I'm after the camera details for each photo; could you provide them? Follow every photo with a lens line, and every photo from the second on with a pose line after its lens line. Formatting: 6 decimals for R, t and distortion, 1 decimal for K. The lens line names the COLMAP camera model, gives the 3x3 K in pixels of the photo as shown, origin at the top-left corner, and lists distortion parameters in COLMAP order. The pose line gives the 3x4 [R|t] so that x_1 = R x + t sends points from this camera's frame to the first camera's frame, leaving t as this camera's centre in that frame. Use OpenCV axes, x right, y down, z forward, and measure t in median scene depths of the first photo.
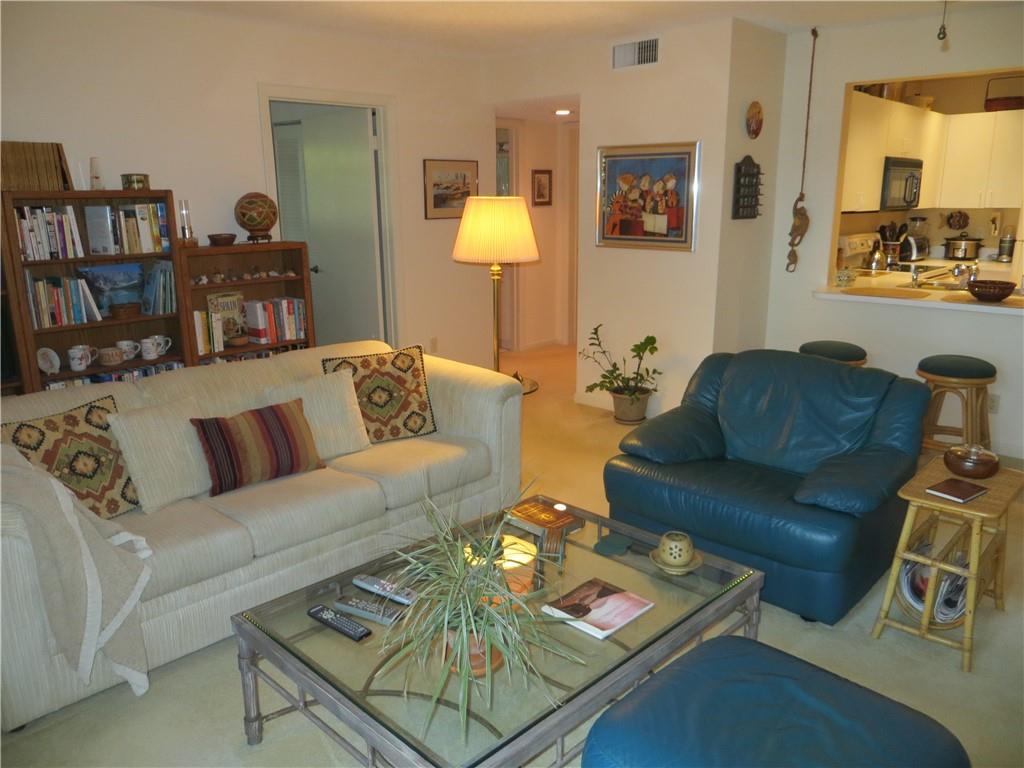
lens RADIAL K [[769.5, 0, 510.0], [0, 769.5, 386.7], [0, 0, 1]] dist [-0.013518, -0.000623]
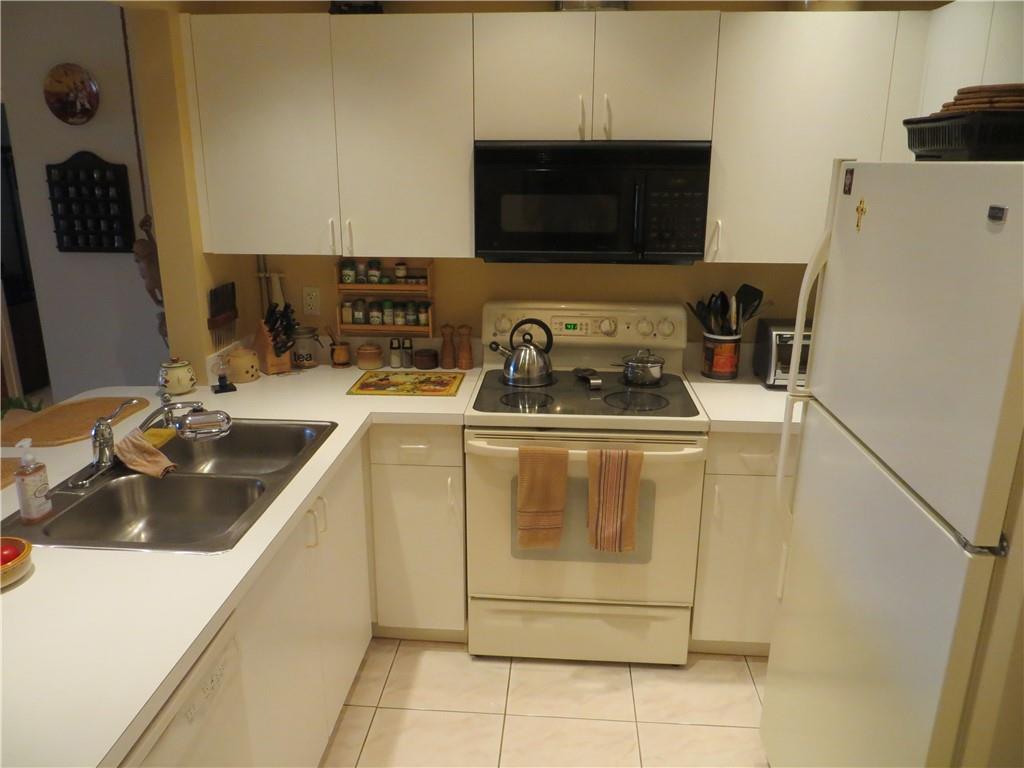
lens RADIAL K [[769.5, 0, 510.0], [0, 769.5, 386.7], [0, 0, 1]] dist [-0.013518, -0.000623]
pose [[0.635280, 0.220511, -0.740131, 0.762654], [-0.197374, 0.972901, 0.120447, -0.191512], [0.746634, 0.069565, 0.661587, 0.638665]]
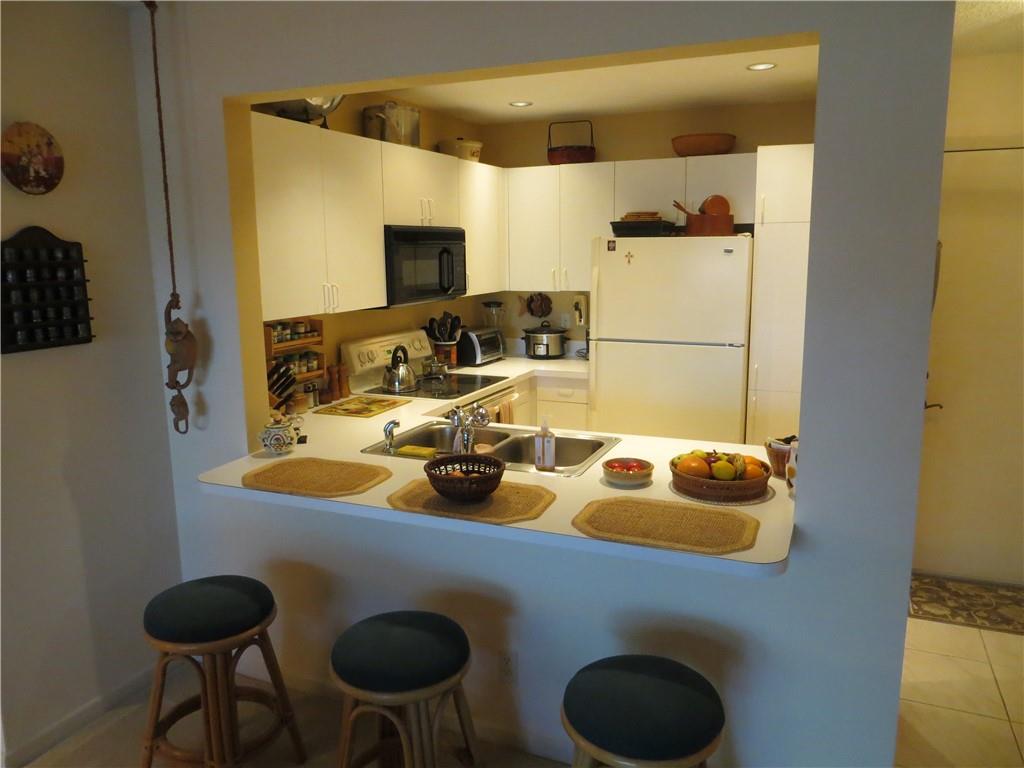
lens RADIAL K [[769.5, 0, 510.0], [0, 769.5, 386.7], [0, 0, 1]] dist [-0.013518, -0.000623]
pose [[0.940554, -0.064147, 0.333531, 0.319511], [0.087712, 0.994567, -0.056065, -0.103648], [-0.328122, 0.081987, 0.941071, 0.319033]]
